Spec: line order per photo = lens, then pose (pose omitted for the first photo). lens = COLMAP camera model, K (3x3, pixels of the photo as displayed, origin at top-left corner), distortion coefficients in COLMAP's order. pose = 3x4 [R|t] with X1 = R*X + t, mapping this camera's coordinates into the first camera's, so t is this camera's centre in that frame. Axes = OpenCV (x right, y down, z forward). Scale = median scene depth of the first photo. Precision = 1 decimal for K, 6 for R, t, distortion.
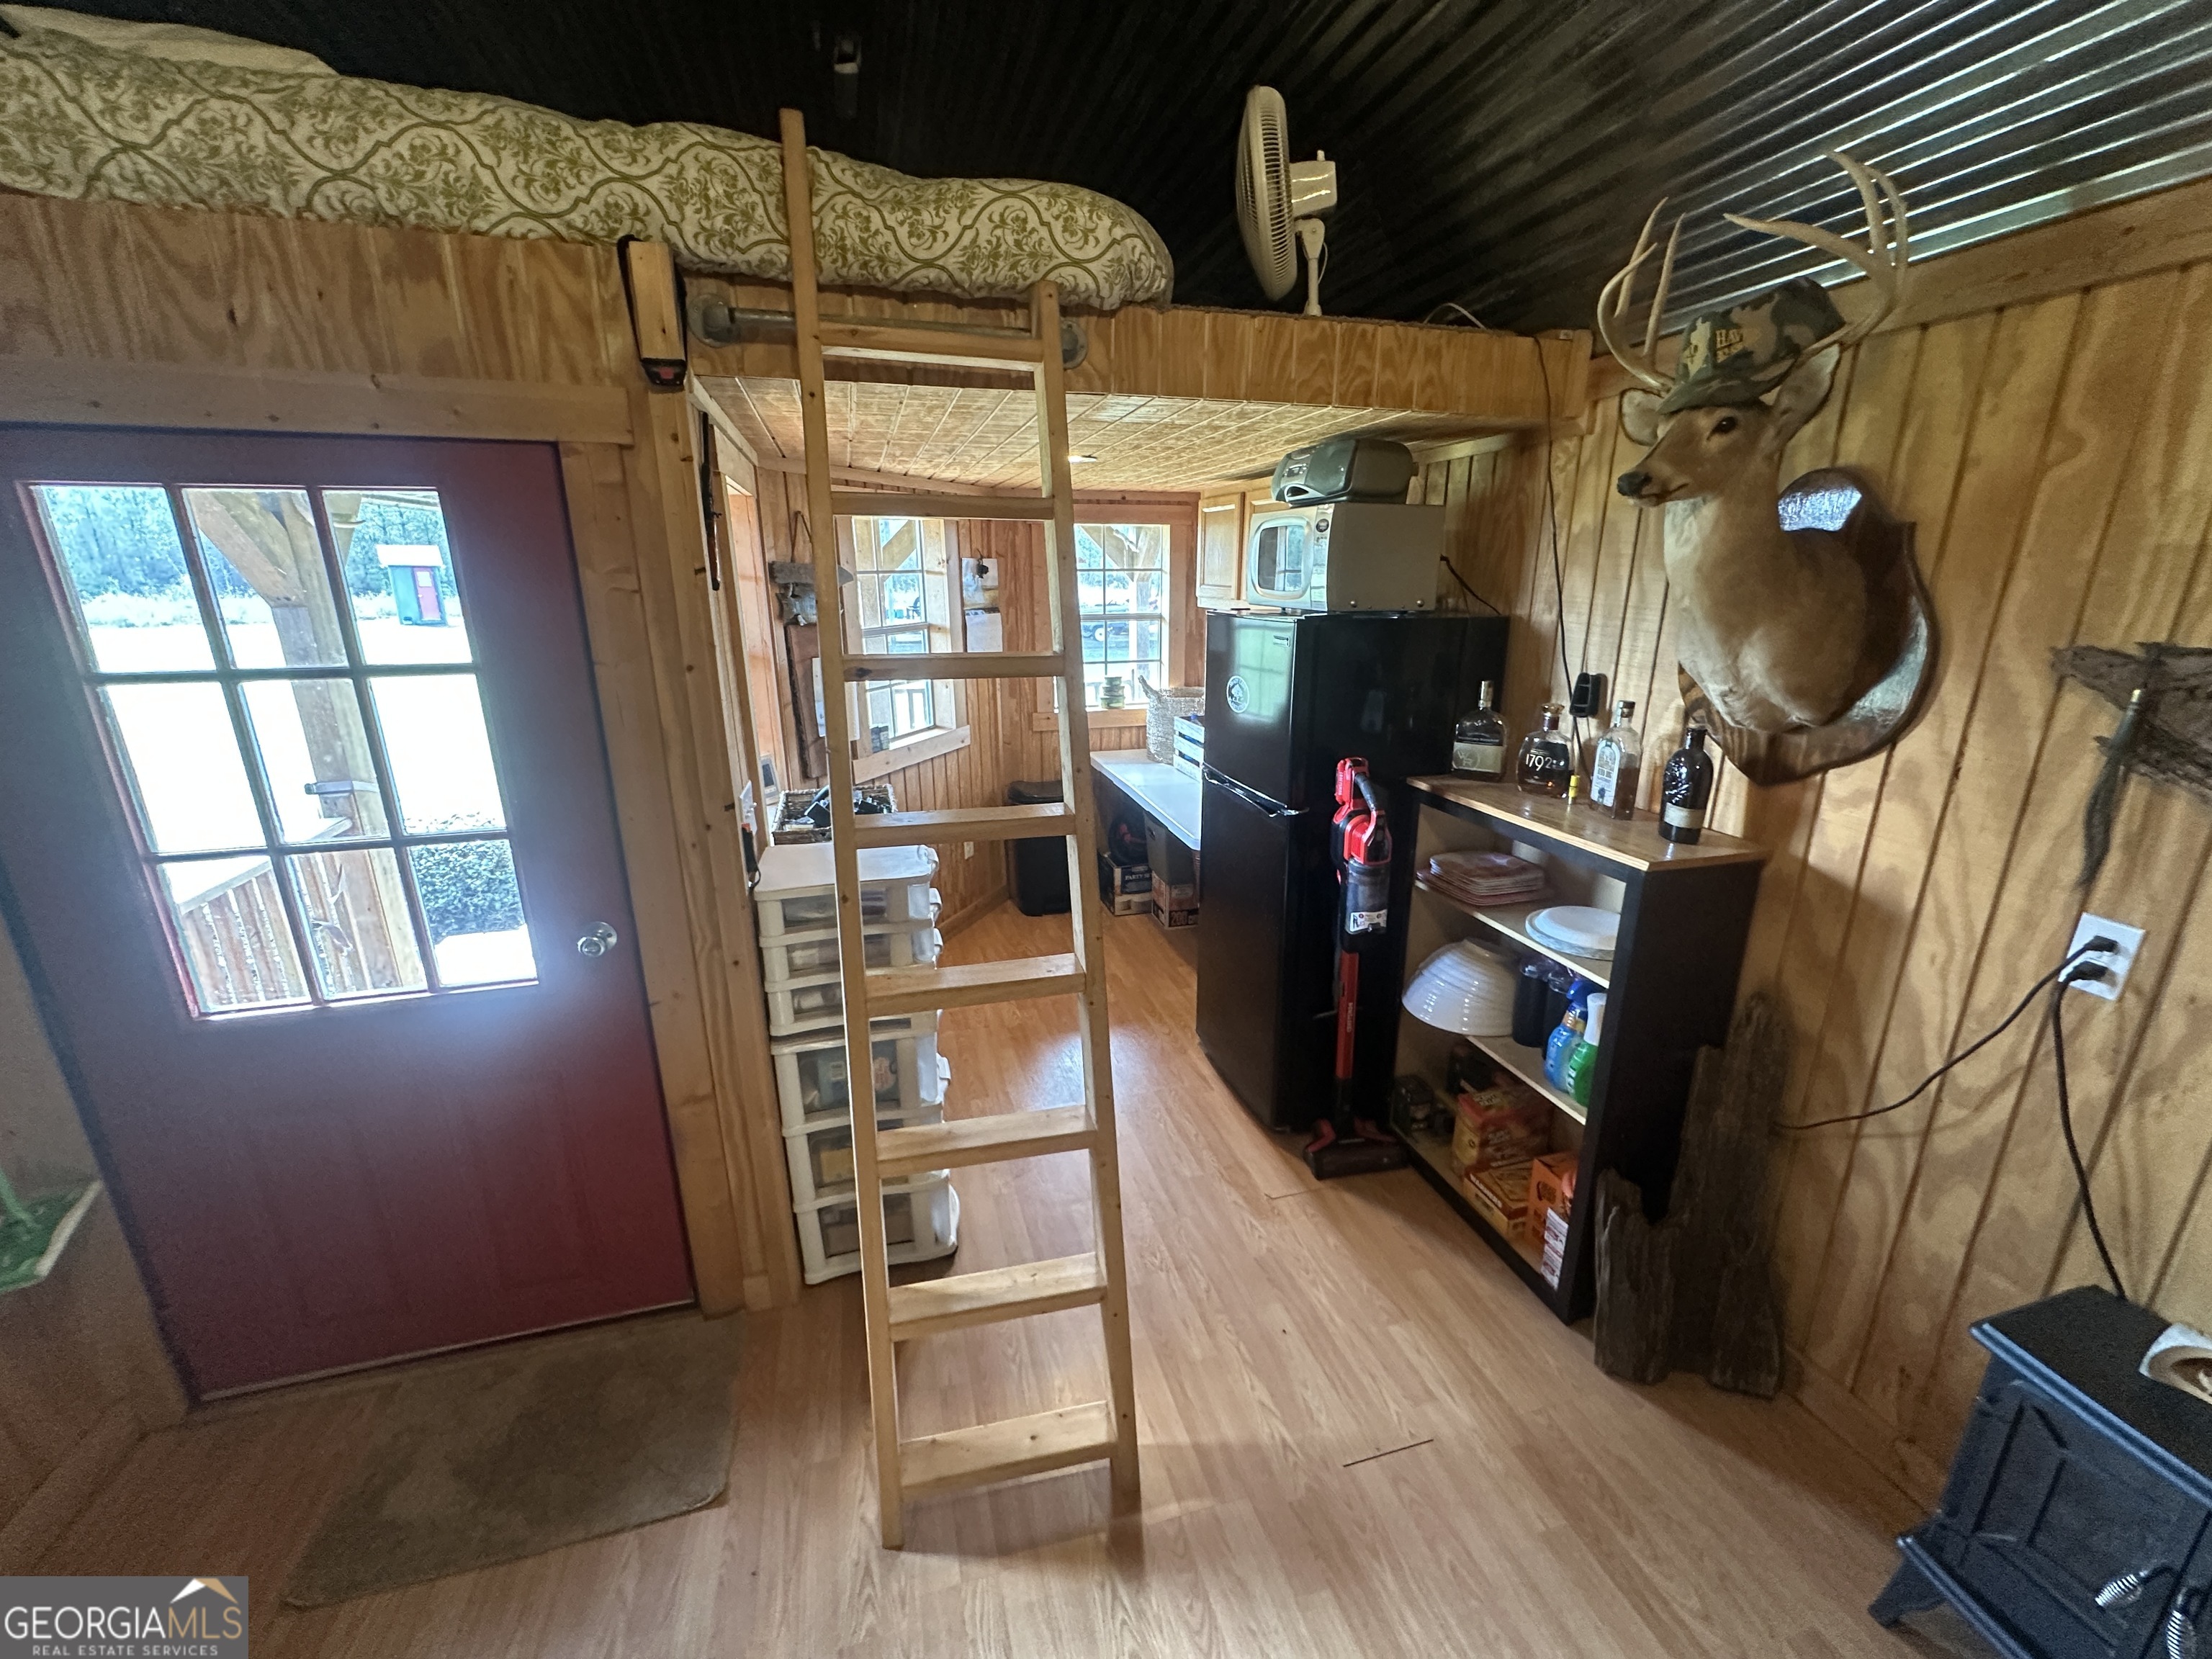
lens RADIAL K [[885.6, 0, 1102.9], [0, 885.6, 831.6], [0, 0, 1]] dist [-0.005654, 0.001649]
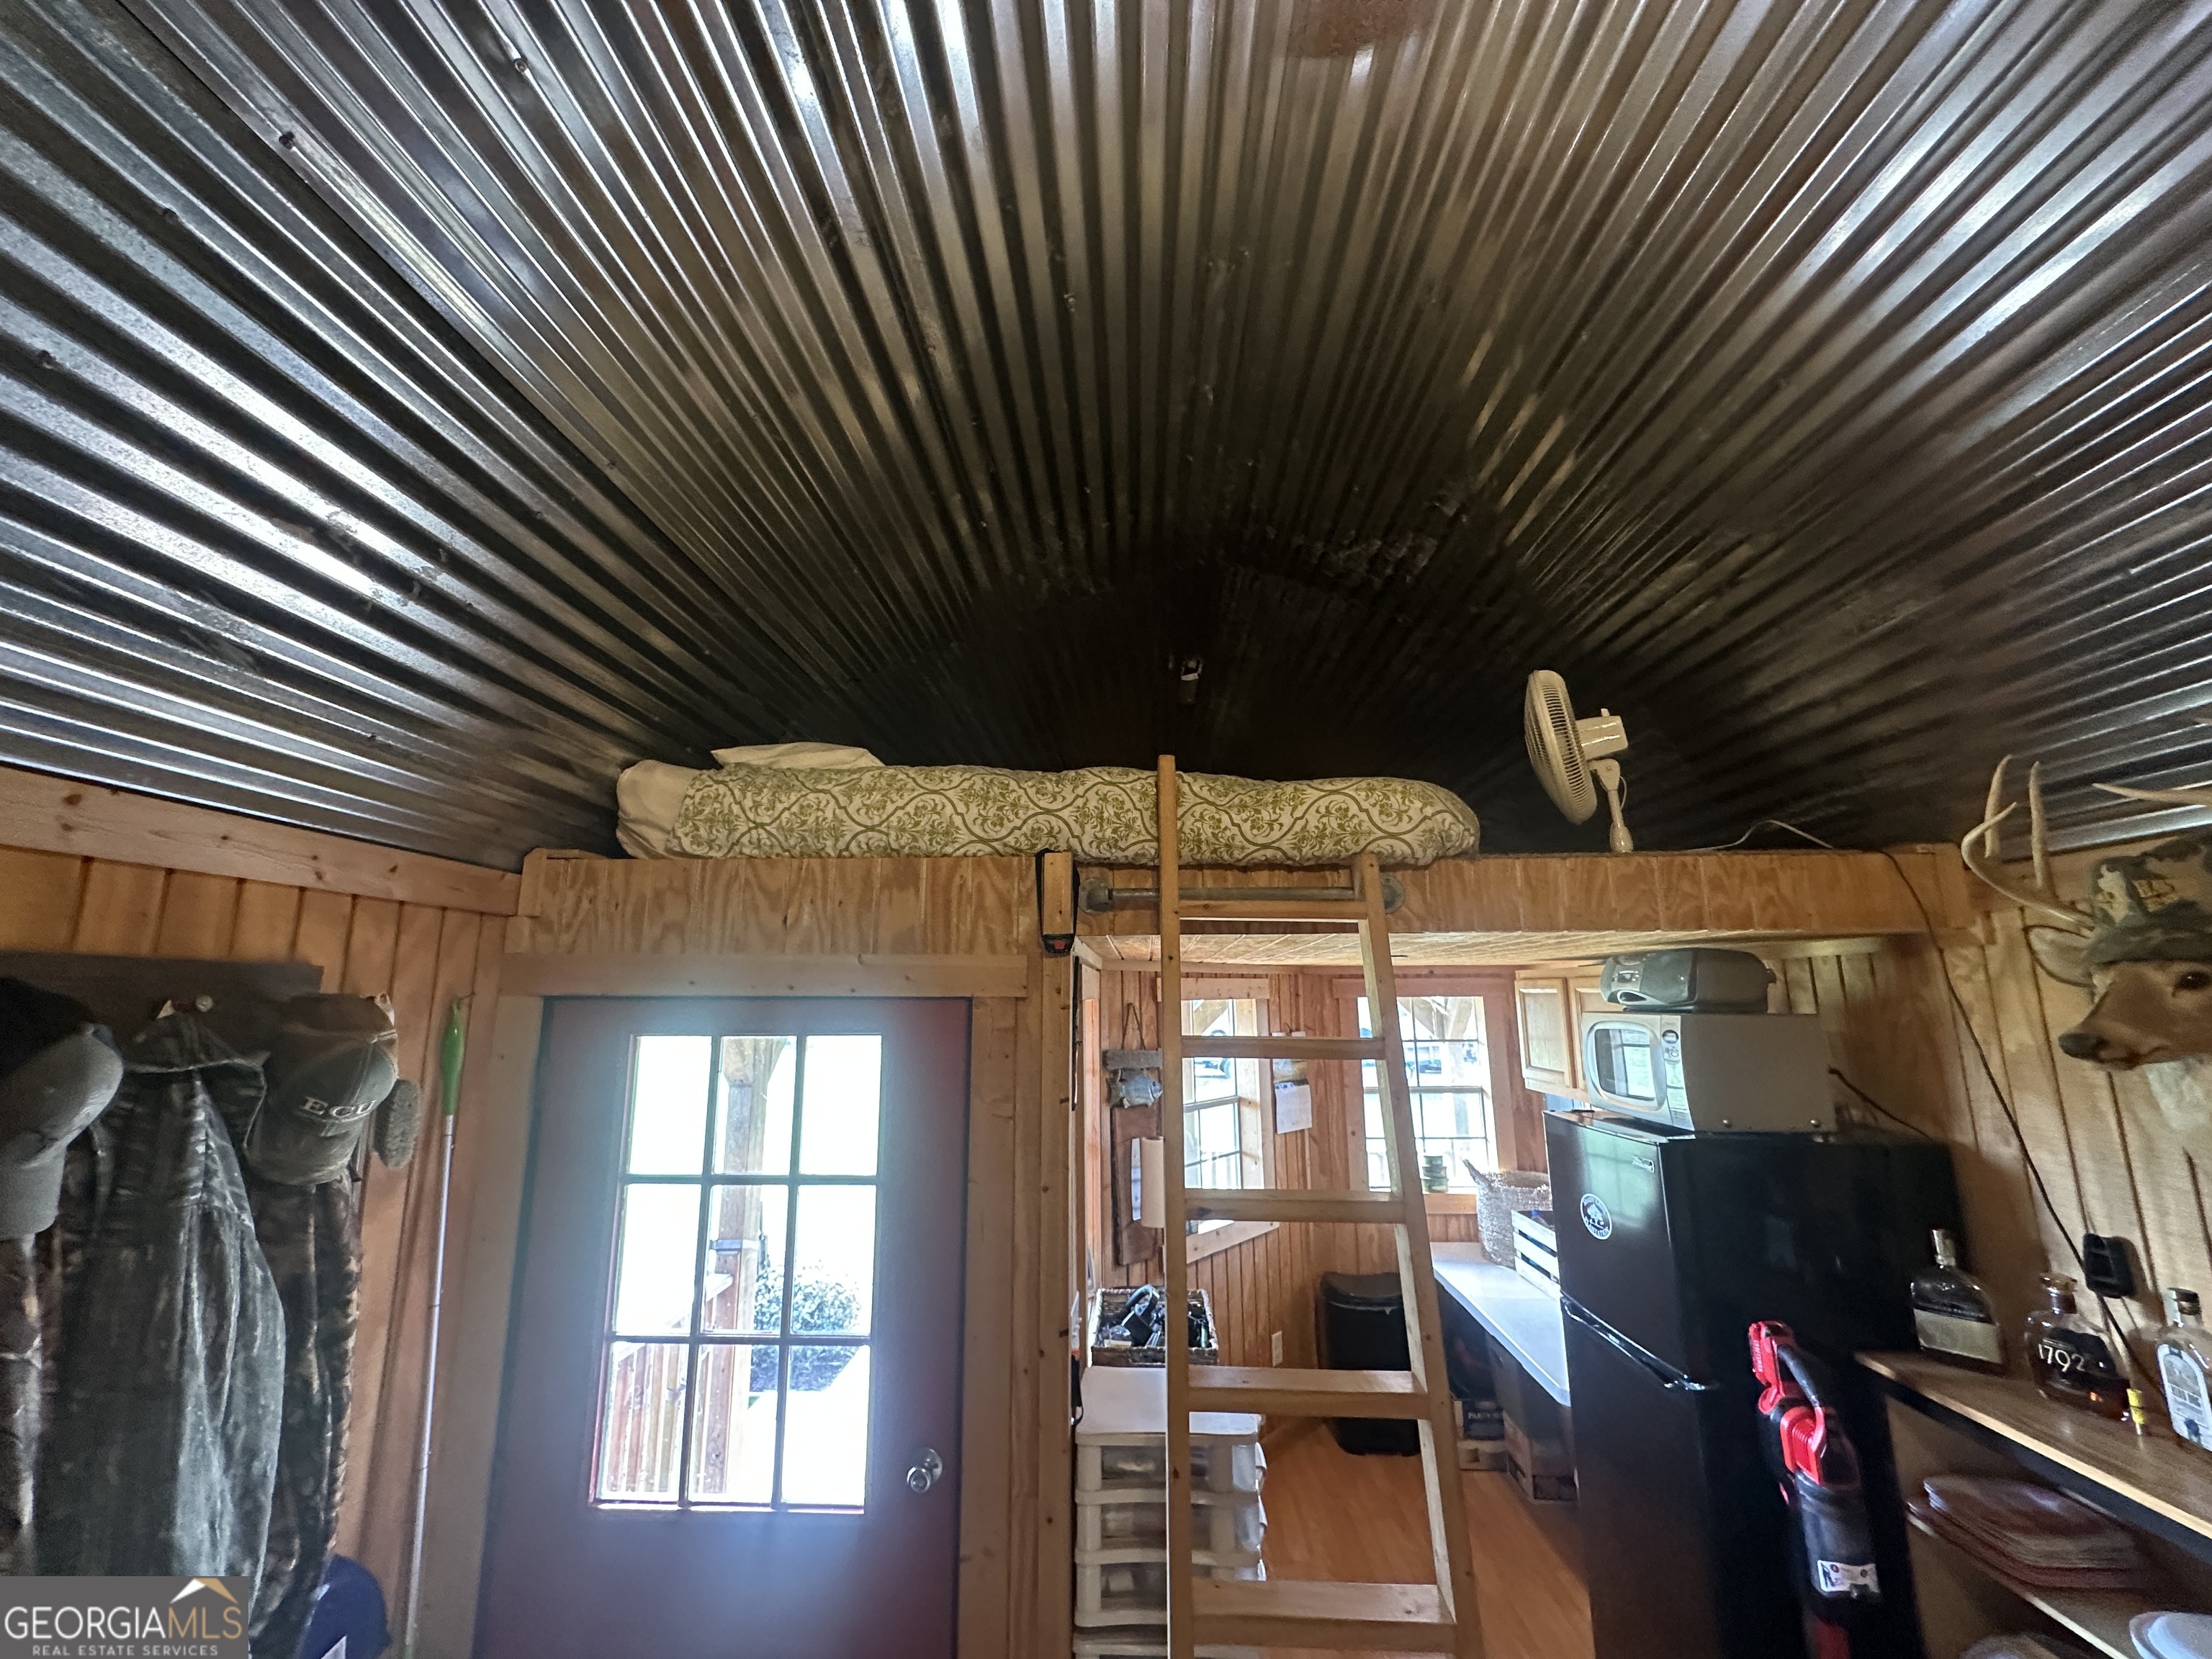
lens RADIAL K [[885.6, 0, 1104.2], [0, 885.6, 831.2], [0, 0, 1]] dist [-0.005654, 0.001649]
pose [[0.950052, -0.058810, -0.306500, -0.029881], [-0.088512, 0.890987, -0.445318, -0.085090], [0.299277, 0.450205, 0.841278, -0.090697]]
